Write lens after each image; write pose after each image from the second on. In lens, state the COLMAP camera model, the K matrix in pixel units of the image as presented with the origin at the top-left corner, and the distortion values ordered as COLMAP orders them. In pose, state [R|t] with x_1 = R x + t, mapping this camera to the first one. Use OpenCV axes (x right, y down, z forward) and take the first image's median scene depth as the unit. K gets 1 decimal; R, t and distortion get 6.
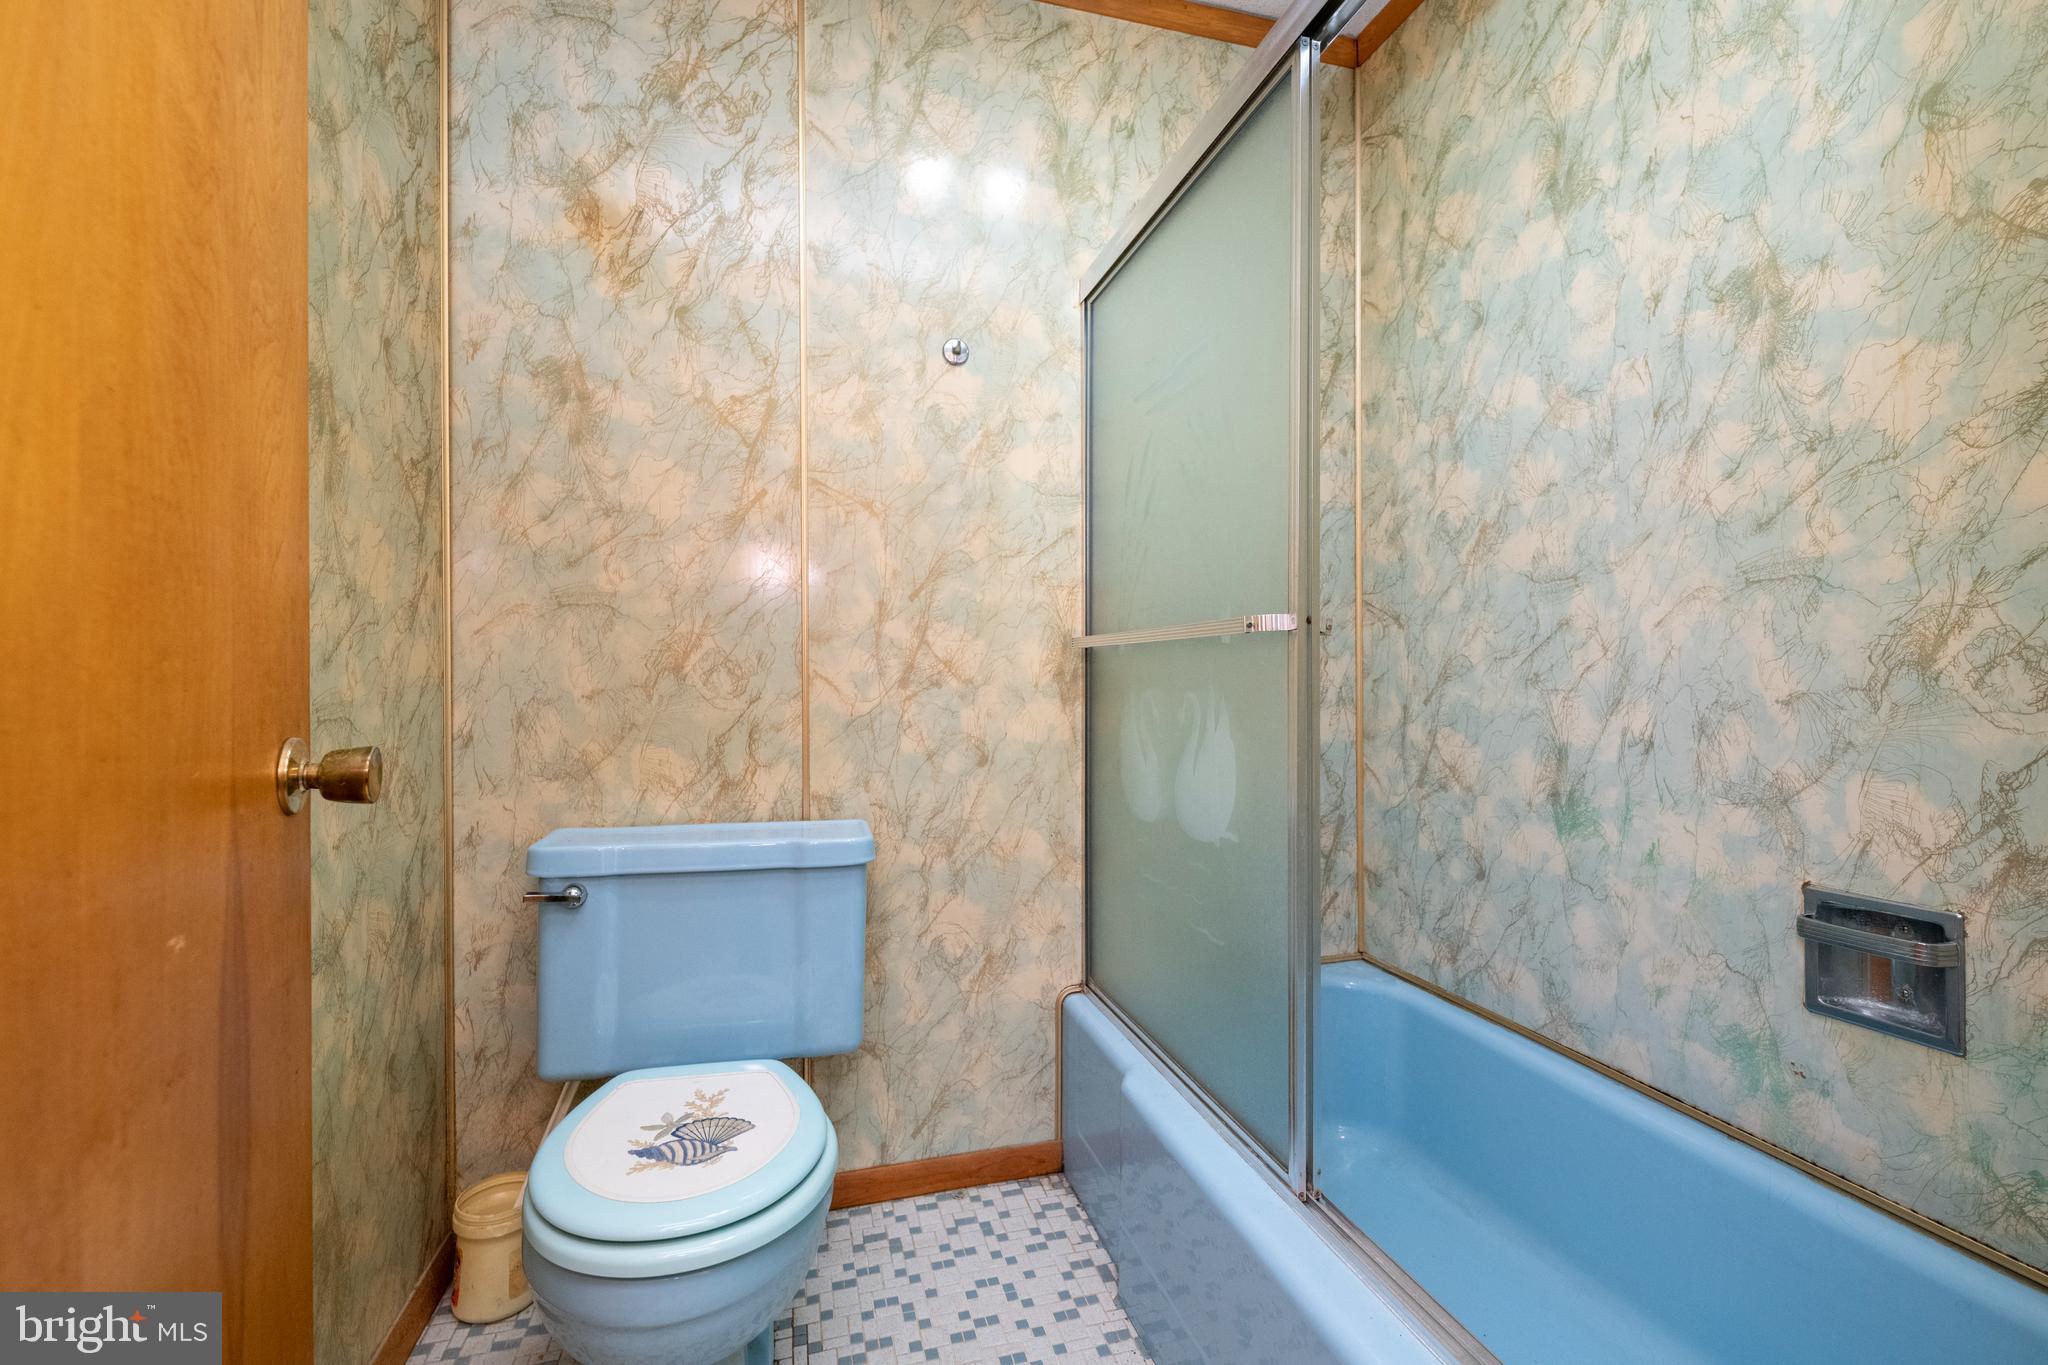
lens RADIAL K [[873.6, 0, 1018.6], [0, 873.6, 682.7], [0, 0, 1]] dist [0.013409, -0.007270]
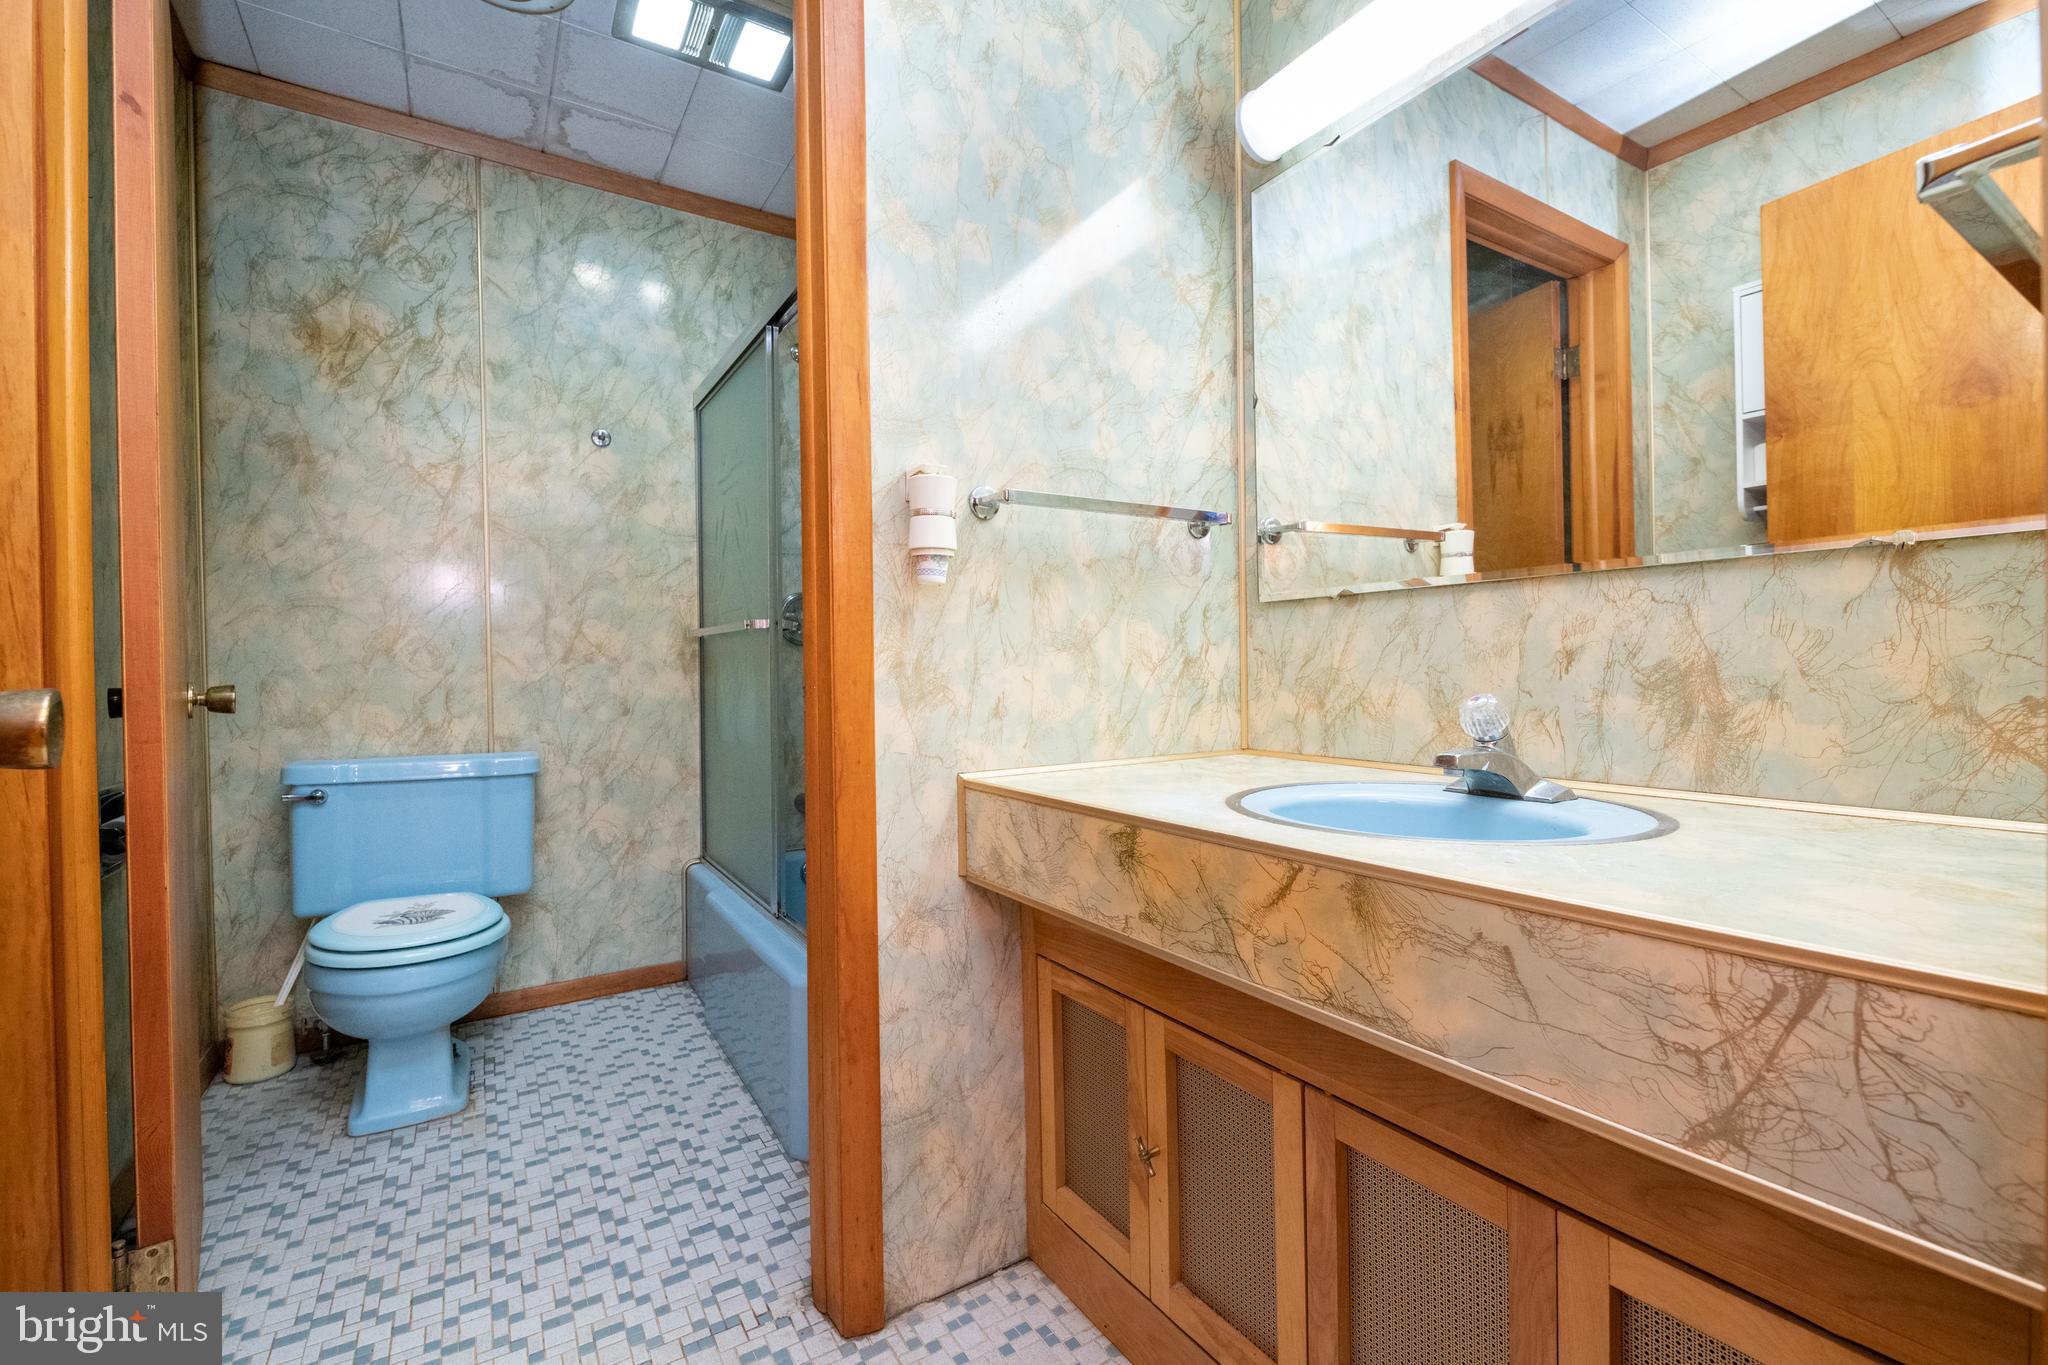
lens RADIAL K [[873.6, 0, 1022.9], [0, 873.6, 678.4], [0, 0, 1]] dist [0.013409, -0.007270]
pose [[0.956889, -0.011869, 0.290211, 0.183509], [0.009719, 0.999914, 0.008850, 0.026145], [-0.290291, -0.005648, 0.956922, -0.662482]]
